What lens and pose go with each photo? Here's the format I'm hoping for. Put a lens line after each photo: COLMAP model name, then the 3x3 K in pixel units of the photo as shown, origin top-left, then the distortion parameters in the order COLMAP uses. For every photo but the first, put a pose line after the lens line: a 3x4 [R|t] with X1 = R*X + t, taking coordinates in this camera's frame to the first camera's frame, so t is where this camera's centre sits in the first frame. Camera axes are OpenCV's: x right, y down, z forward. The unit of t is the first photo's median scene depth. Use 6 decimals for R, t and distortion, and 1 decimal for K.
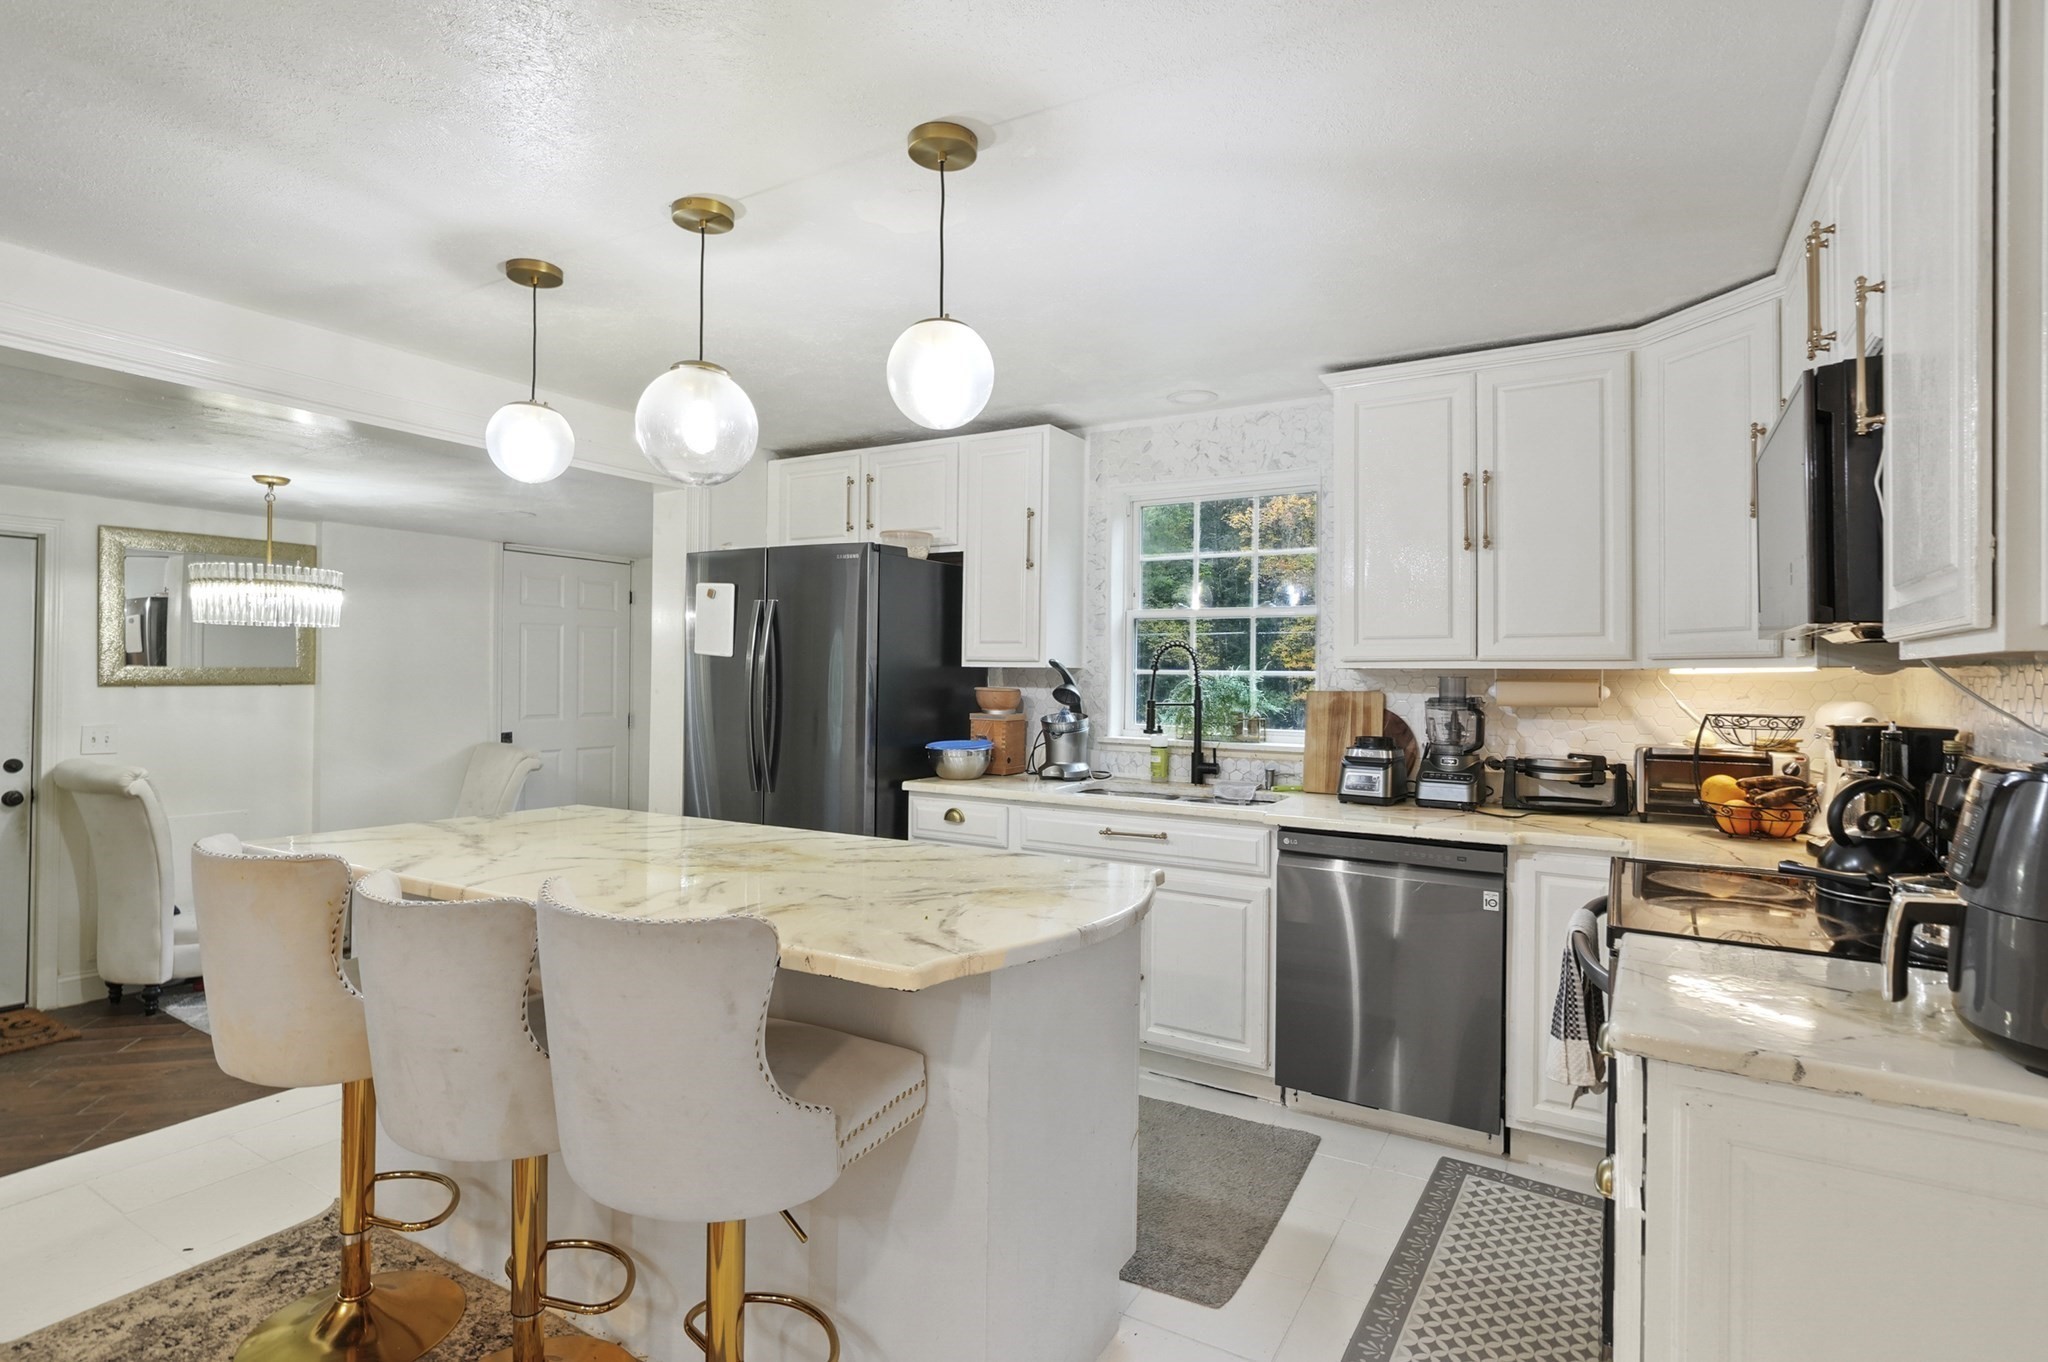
lens RADIAL K [[1008.4, 0, 1020.6], [0, 1008.4, 661.2], [0, 0, 1]] dist [0.001054, -0.001173]
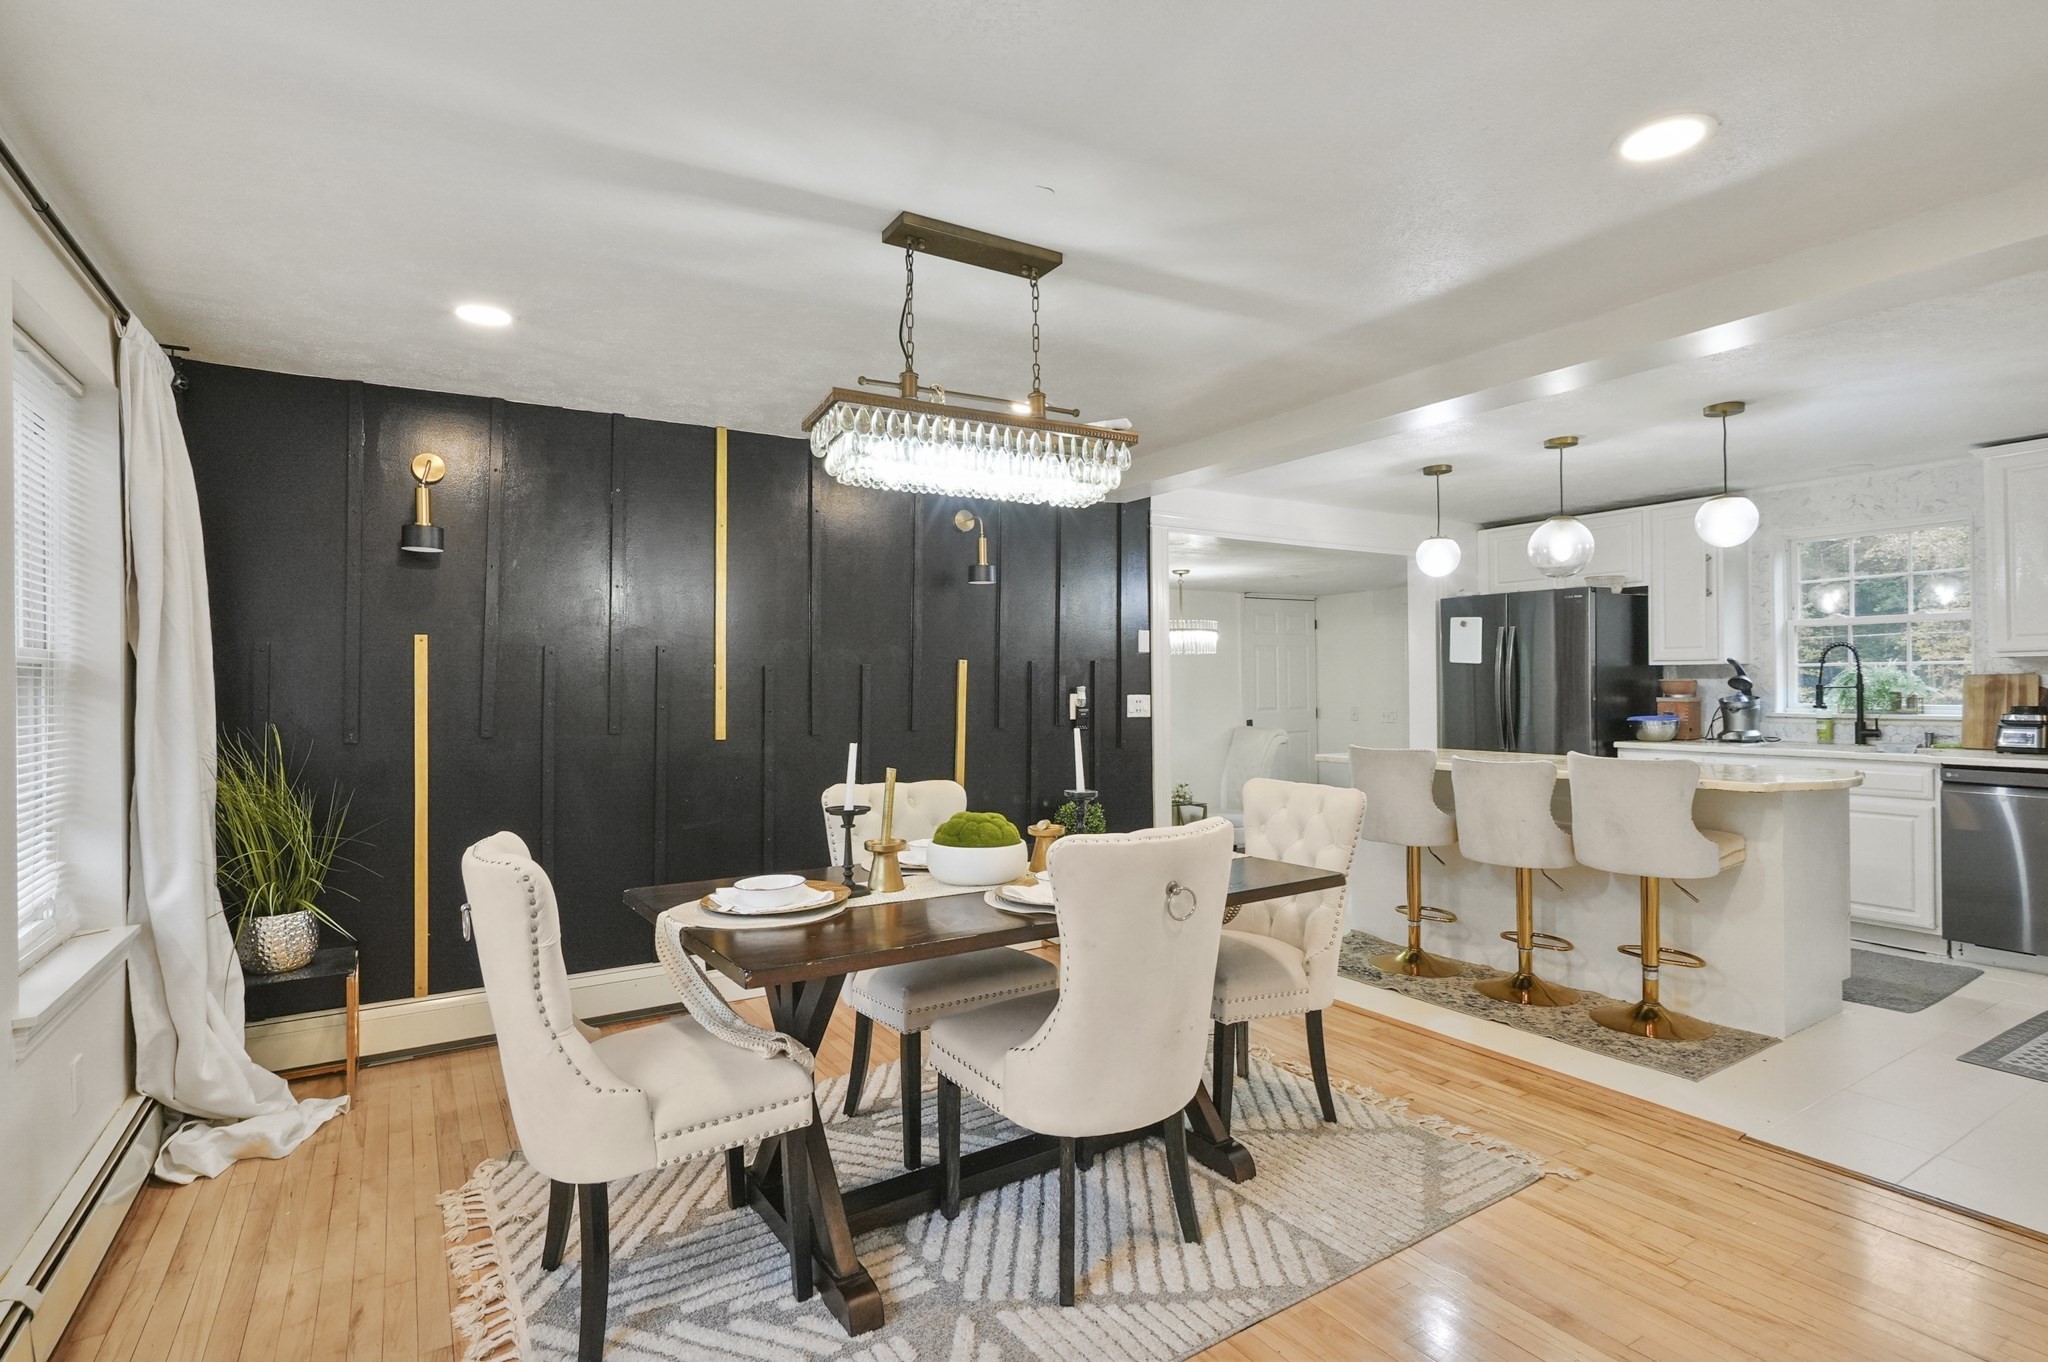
lens RADIAL K [[993.9, 0, 1024.0], [0, 993.9, 681.0], [0, 0, 1]] dist [-0.000670, -0.000536]
pose [[0.887908, -0.024419, -0.459372, -0.210898], [0.029293, 0.999565, 0.003484, -0.003570], [0.459087, -0.016550, 0.888237, -0.718980]]
